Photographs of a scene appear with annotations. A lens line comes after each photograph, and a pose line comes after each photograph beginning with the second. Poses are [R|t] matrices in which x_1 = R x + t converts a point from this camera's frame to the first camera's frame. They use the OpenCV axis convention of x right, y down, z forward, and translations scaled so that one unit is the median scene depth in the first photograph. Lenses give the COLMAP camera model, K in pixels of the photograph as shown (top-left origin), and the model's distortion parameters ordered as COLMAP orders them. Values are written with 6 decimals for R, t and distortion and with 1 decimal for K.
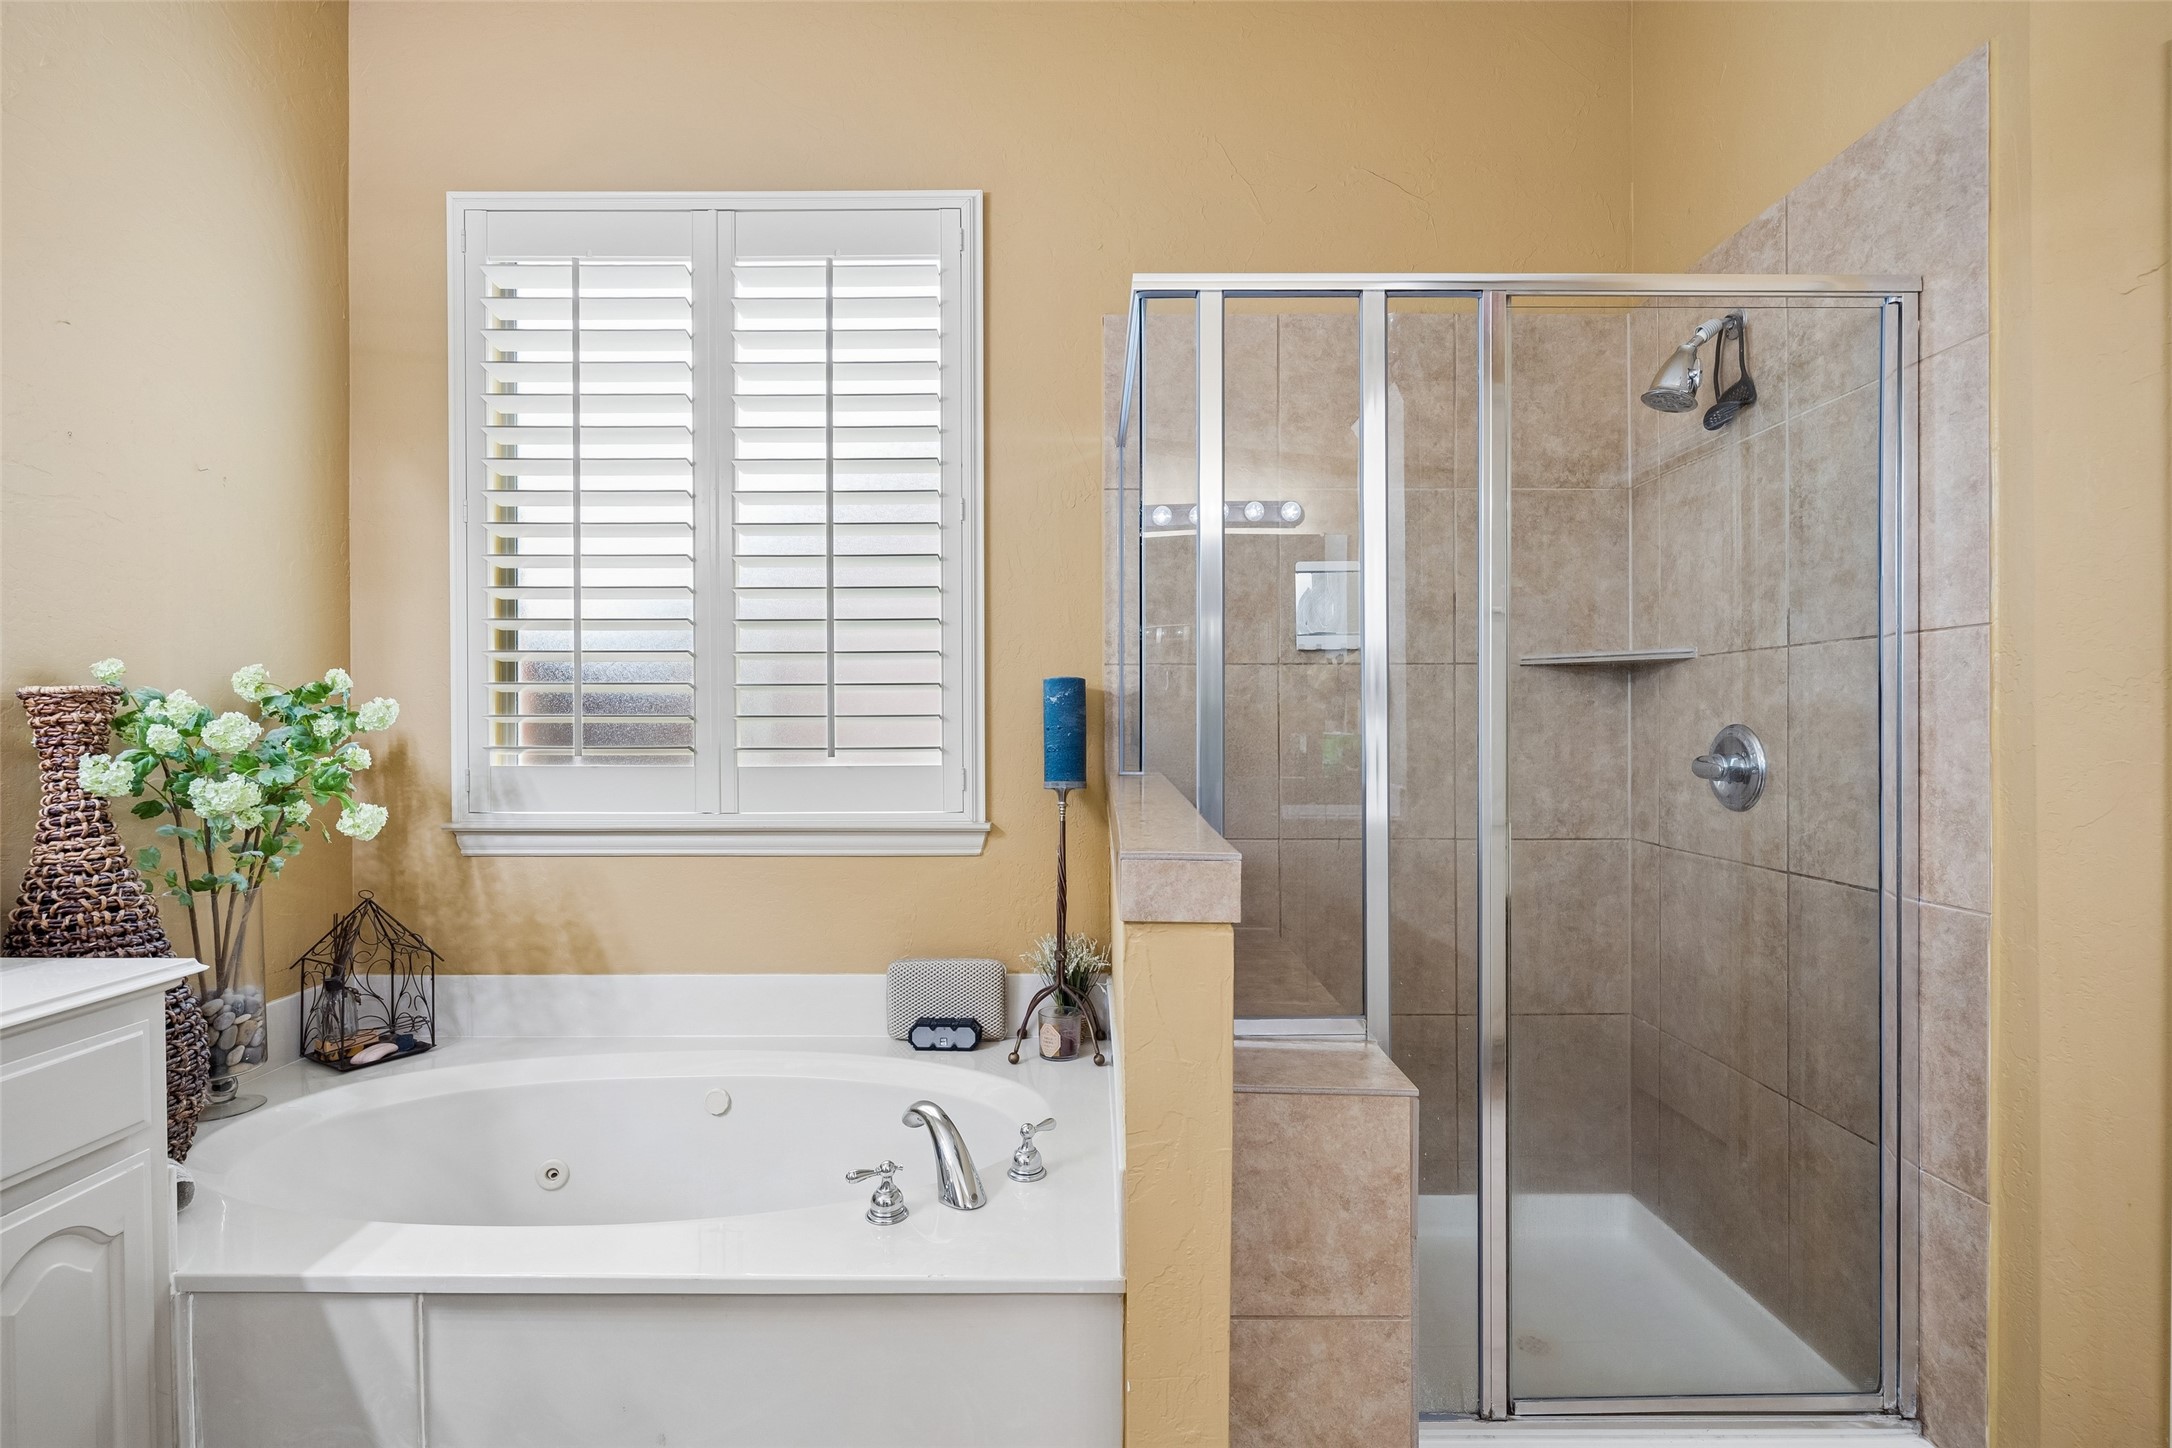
lens RADIAL K [[1006.8, 0, 1086.8], [0, 1006.8, 731.1], [0, 0, 1]] dist [-0.010005, 0.000960]
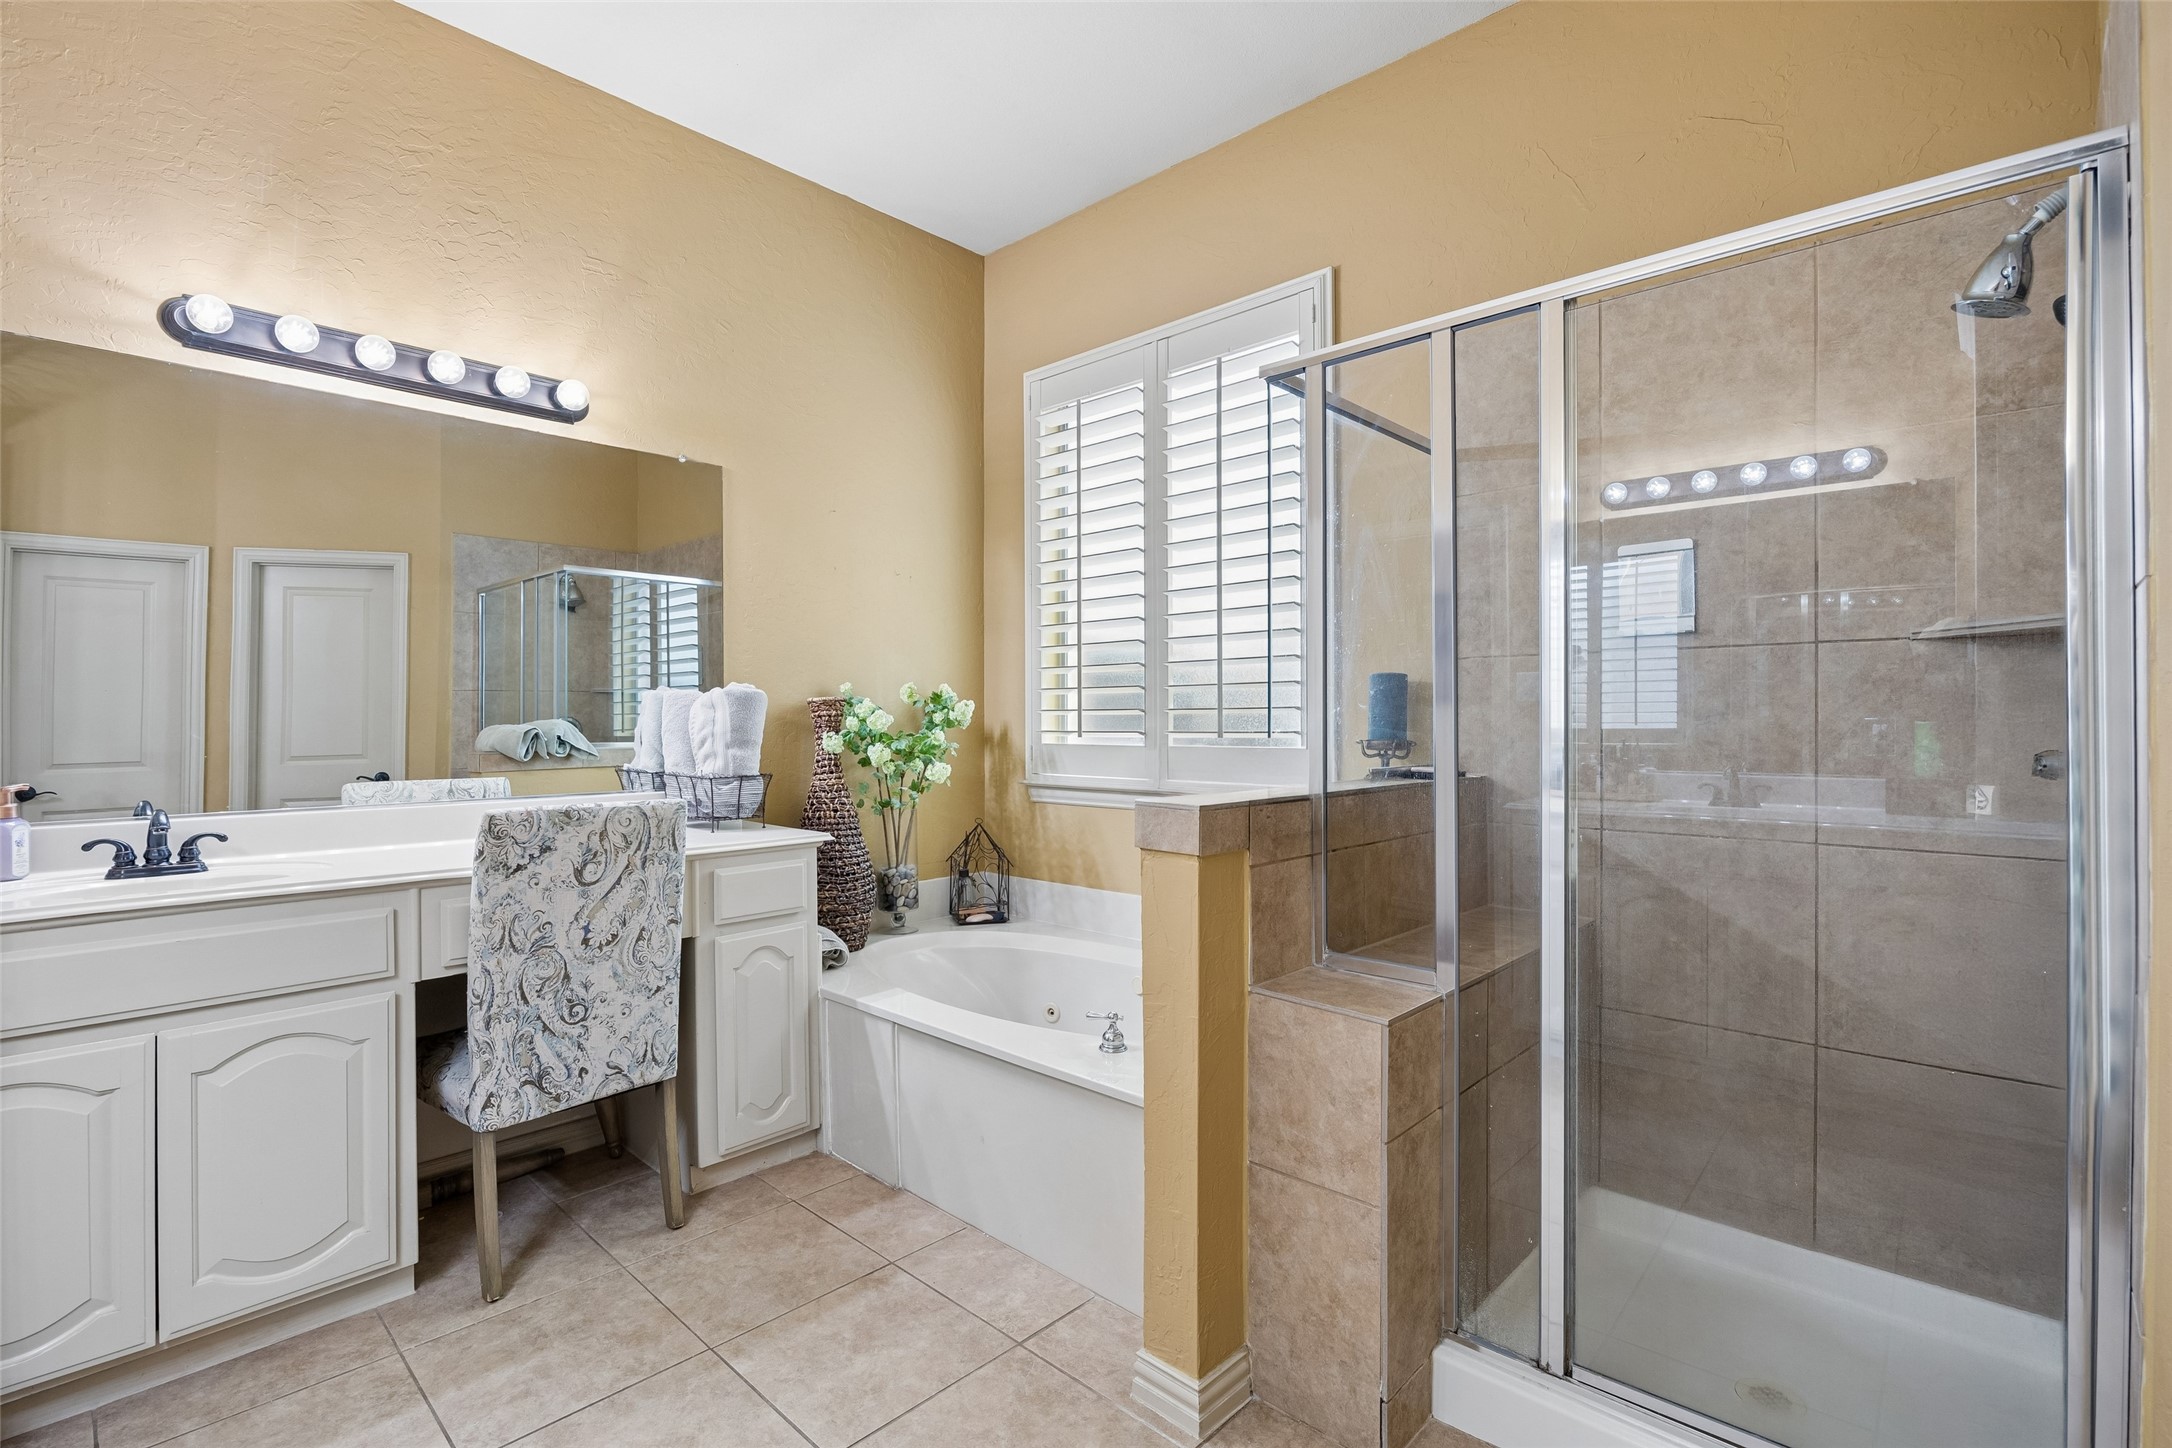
lens RADIAL K [[1009.6, 0, 1080.3], [0, 1009.6, 720.5], [0, 0, 1]] dist [-0.024982, -0.000172]
pose [[0.720019, -0.000654, -0.693954, 0.602961], [-0.000594, 0.999999, -0.001559, 0.002824], [0.693954, 0.001535, 0.720017, -0.074193]]
